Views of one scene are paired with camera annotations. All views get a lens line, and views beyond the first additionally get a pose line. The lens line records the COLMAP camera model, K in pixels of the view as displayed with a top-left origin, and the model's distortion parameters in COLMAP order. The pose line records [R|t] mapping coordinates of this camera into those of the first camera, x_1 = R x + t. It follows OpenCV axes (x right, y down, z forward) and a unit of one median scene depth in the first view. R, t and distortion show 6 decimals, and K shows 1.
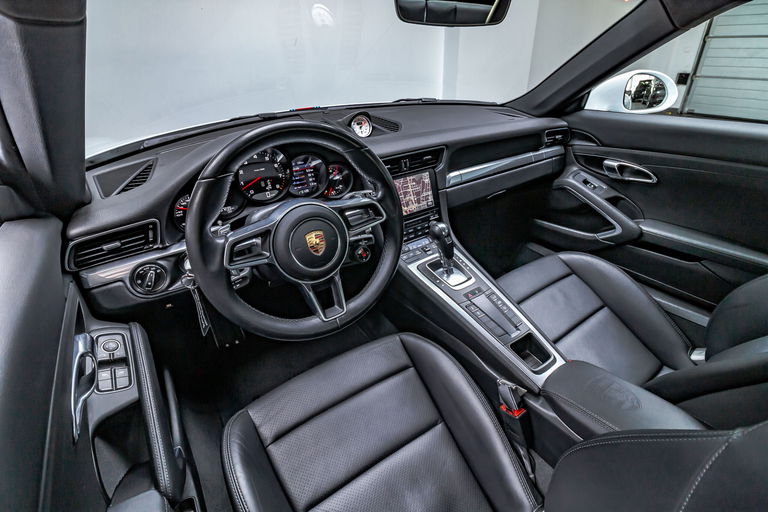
lens RADIAL K [[362.4, 0, 398.0], [0, 362.4, 256.0], [0, 0, 1]] dist [-0.002234, -0.000127]
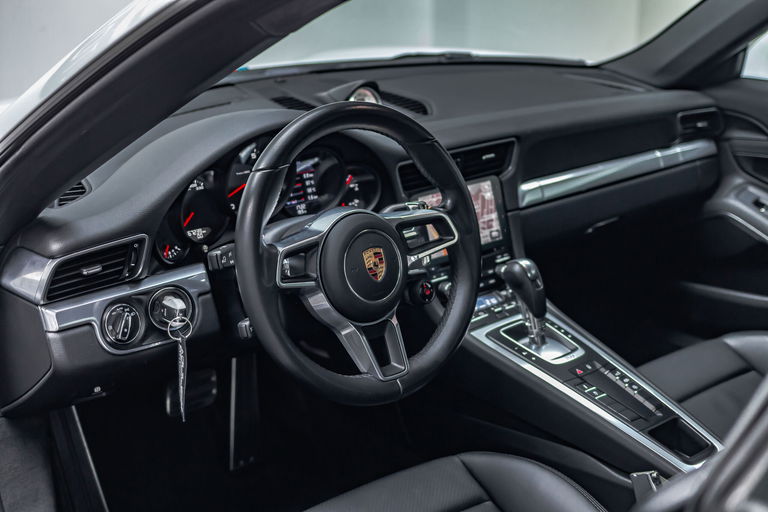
lens RADIAL K [[1261.4, 0, 384.0], [0, 1261.4, 256.0], [0, 0, 1]] dist [-0.100424, 0.069106]
pose [[0.992606, -0.013440, 0.120637, -0.331826], [0.039055, 0.976366, -0.212568, 0.310410], [-0.114928, 0.215707, 0.969671, -0.918675]]
